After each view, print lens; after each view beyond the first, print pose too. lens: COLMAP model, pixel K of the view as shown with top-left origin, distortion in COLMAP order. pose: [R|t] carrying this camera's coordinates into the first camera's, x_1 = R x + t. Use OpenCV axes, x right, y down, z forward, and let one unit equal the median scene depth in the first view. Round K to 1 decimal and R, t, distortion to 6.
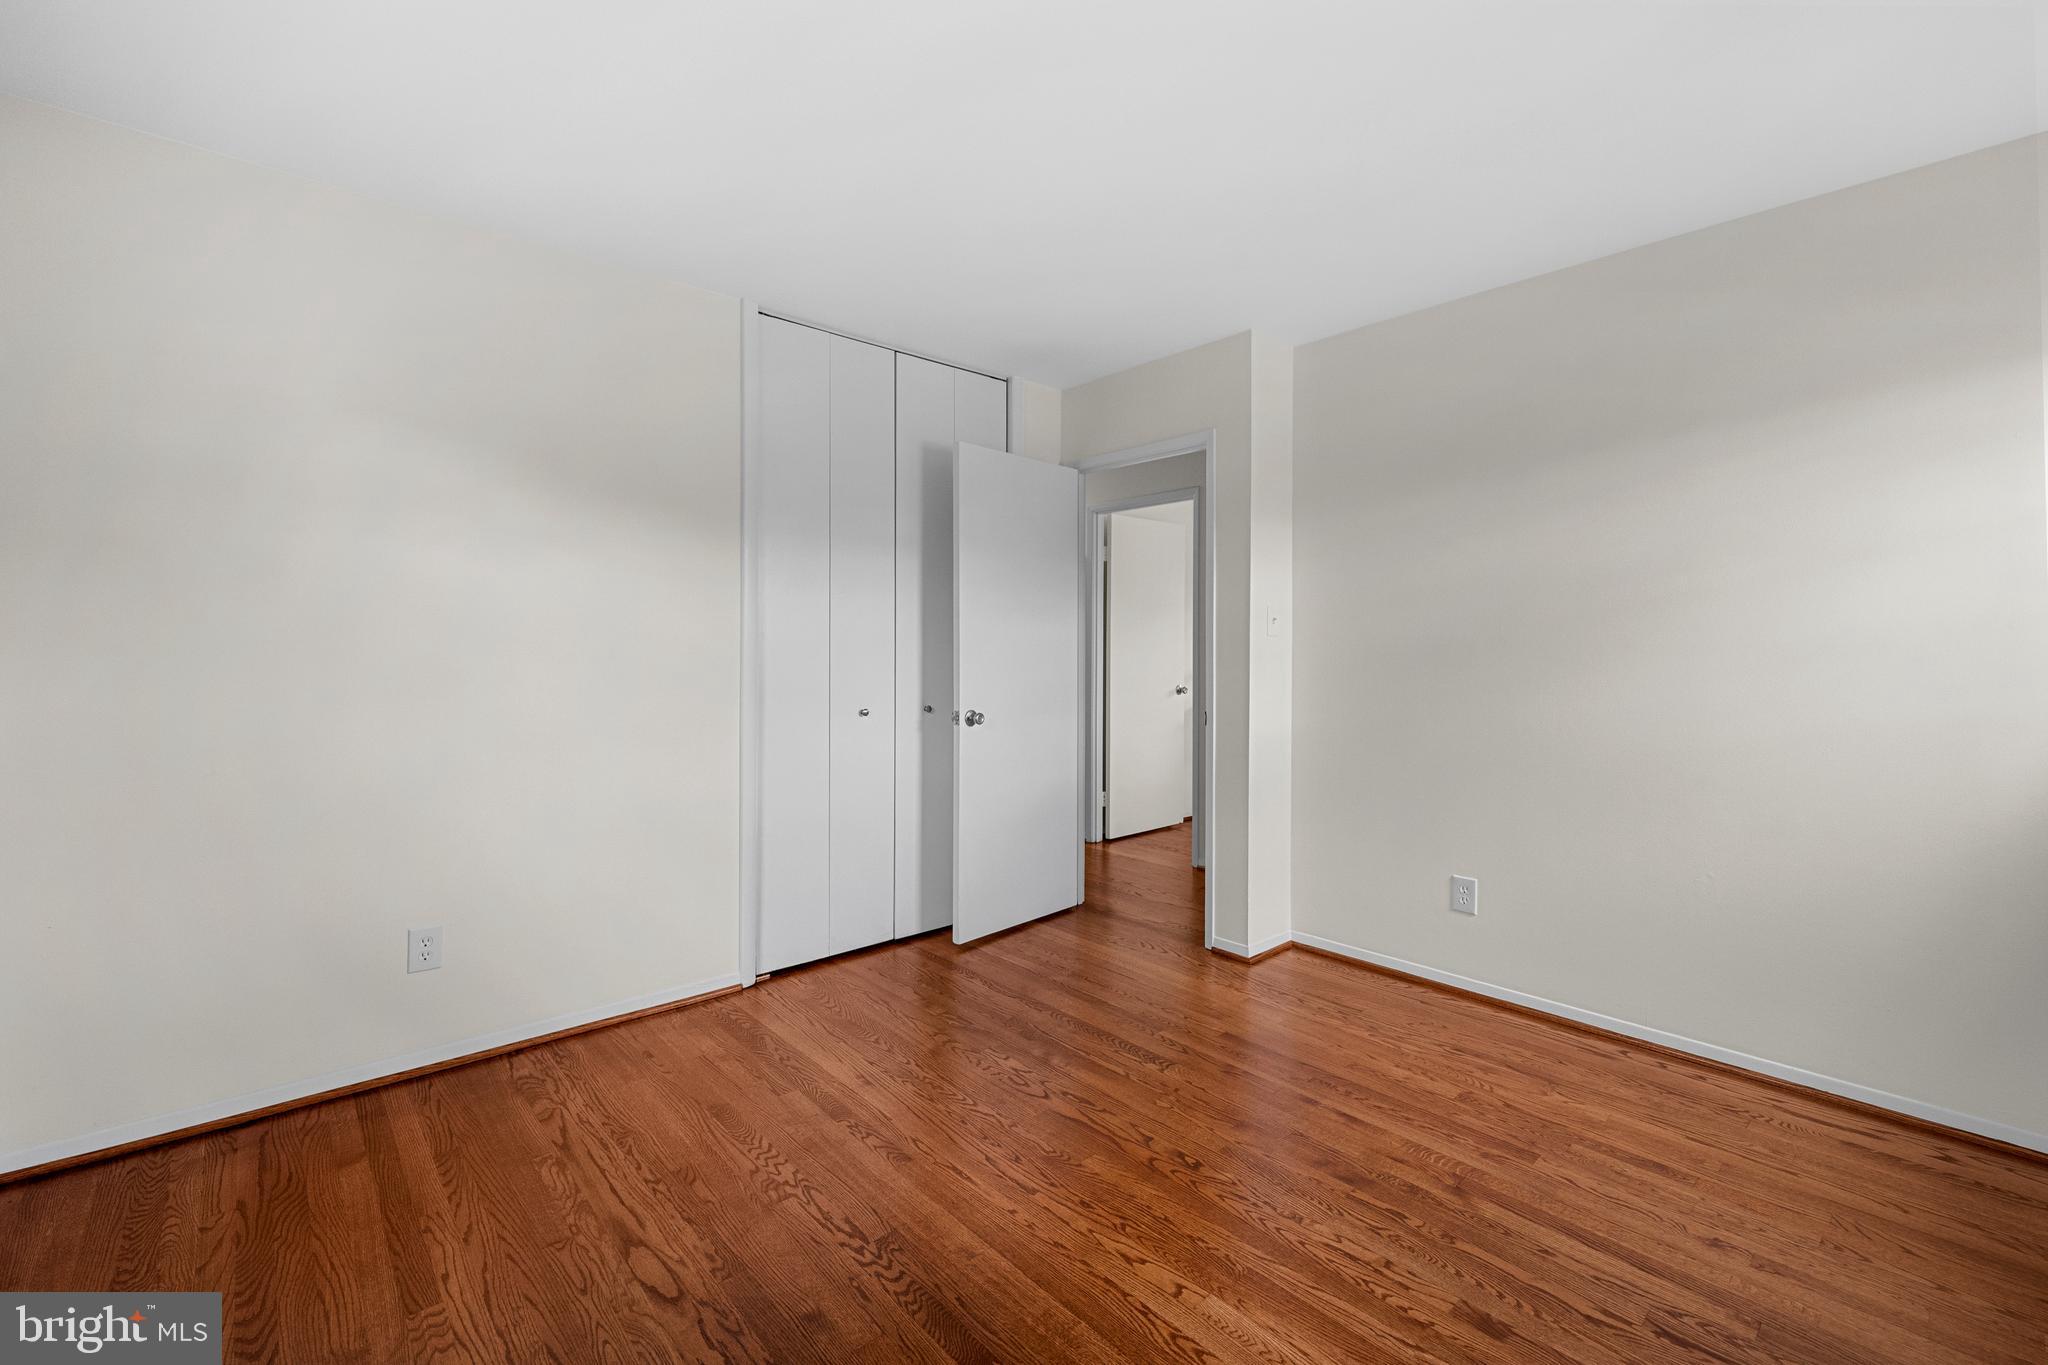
lens RADIAL K [[865.8, 0, 1022.4], [0, 865.8, 672.3], [0, 0, 1]] dist [0.000433, 0.000781]
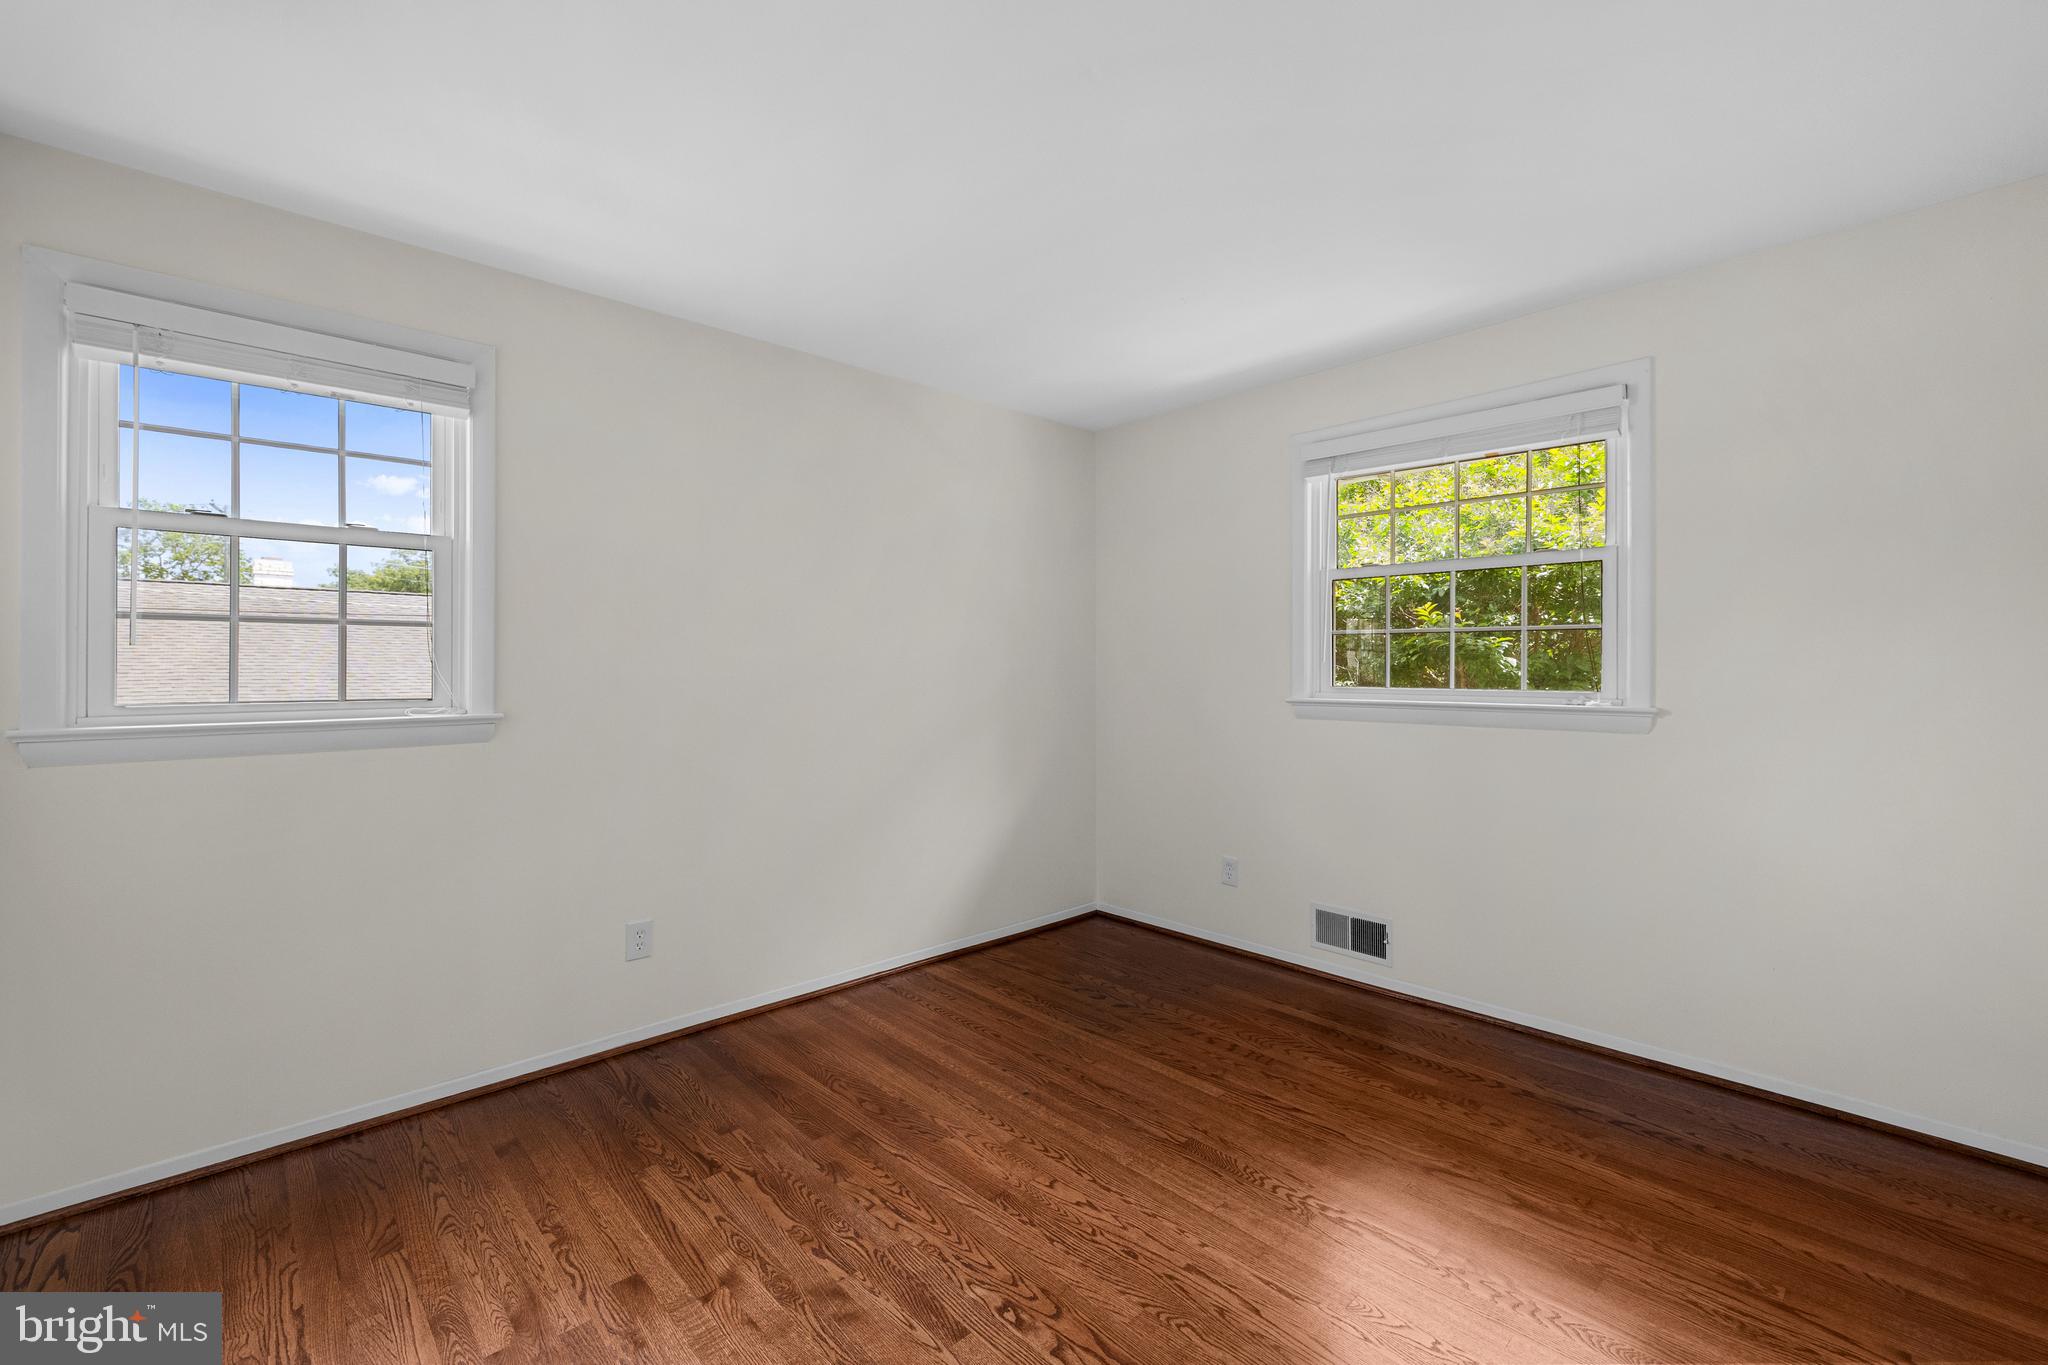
lens RADIAL K [[865.8, 0, 1024.4], [0, 865.8, 666.6], [0, 0, 1]] dist [0.000433, 0.000781]
pose [[-0.999798, 0.000694, -0.020111, 0.216328], [-0.000013, 0.999383, 0.035127, -0.085521], [0.020123, 0.035121, -0.999180, 1.980025]]
